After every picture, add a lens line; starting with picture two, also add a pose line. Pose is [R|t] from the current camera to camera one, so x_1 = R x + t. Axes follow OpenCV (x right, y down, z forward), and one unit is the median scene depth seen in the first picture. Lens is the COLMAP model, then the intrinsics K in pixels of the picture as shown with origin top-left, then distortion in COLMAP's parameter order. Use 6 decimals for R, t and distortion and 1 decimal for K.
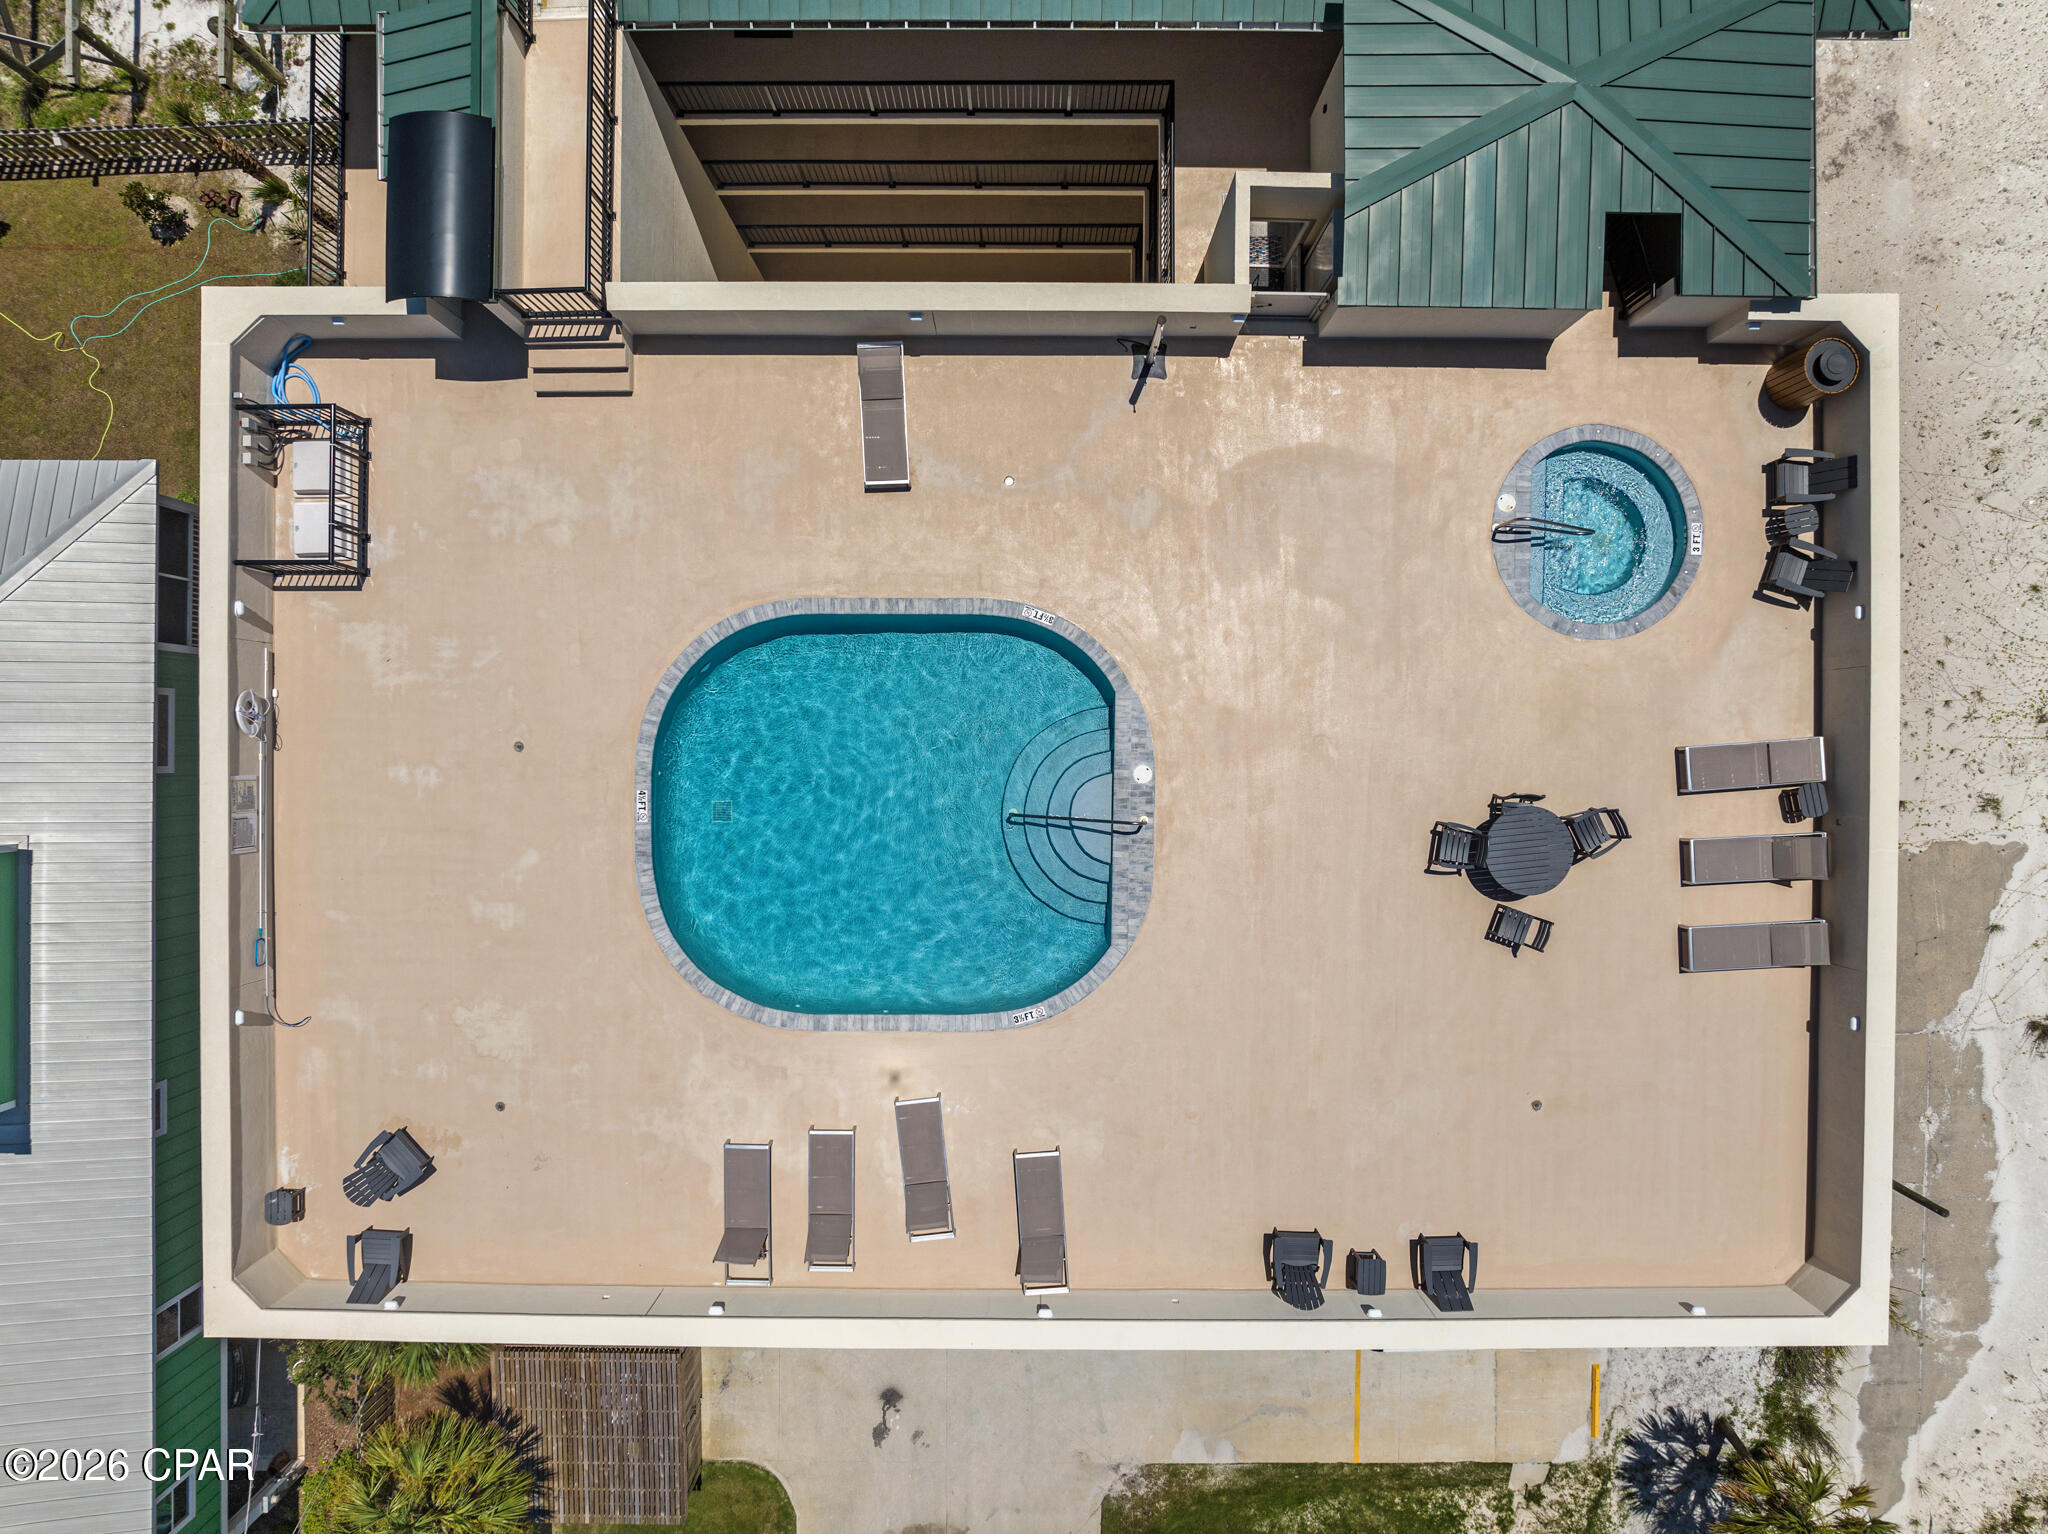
lens RADIAL K [[1429.7, 0, 1021.6], [0, 1429.7, 766.2], [0, 0, 1]] dist [-0.046189, -0.001575]
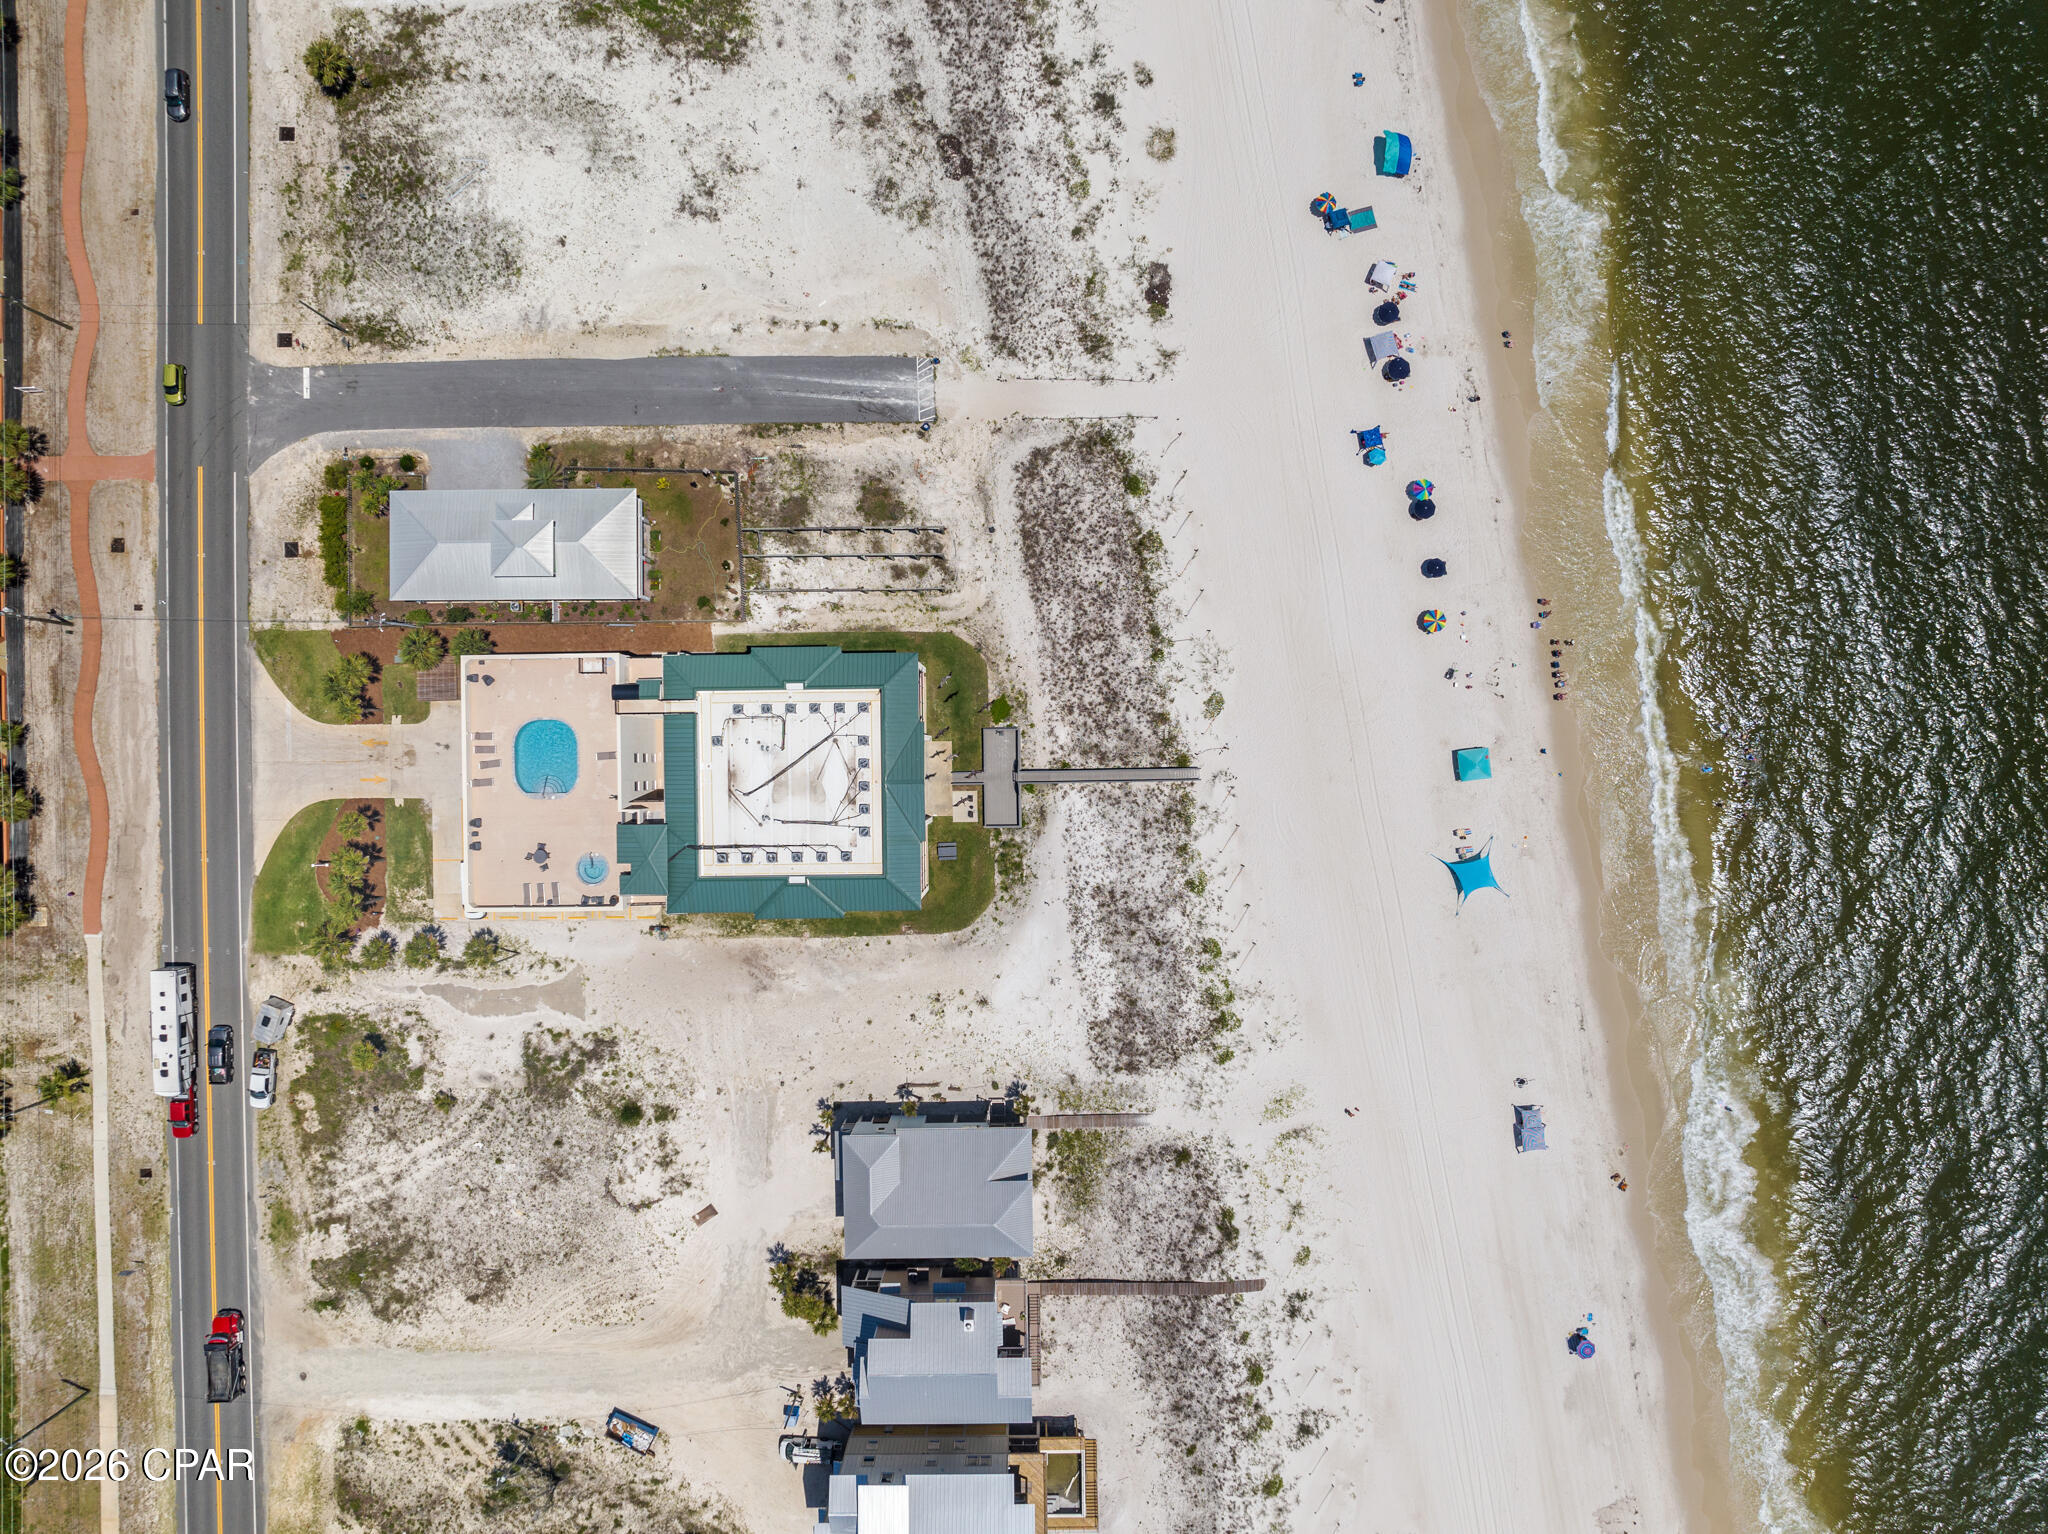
lens RADIAL K [[1429.7, 0, 1021.6], [0, 1429.7, 765.0], [0, 0, 1]] dist [-0.046189, -0.001575]
pose [[0.017421, 0.999792, 0.010598, -0.089857], [-0.999844, 0.017452, -0.002761, -2.066008], [-0.002946, -0.010548, 0.999940, -5.333623]]
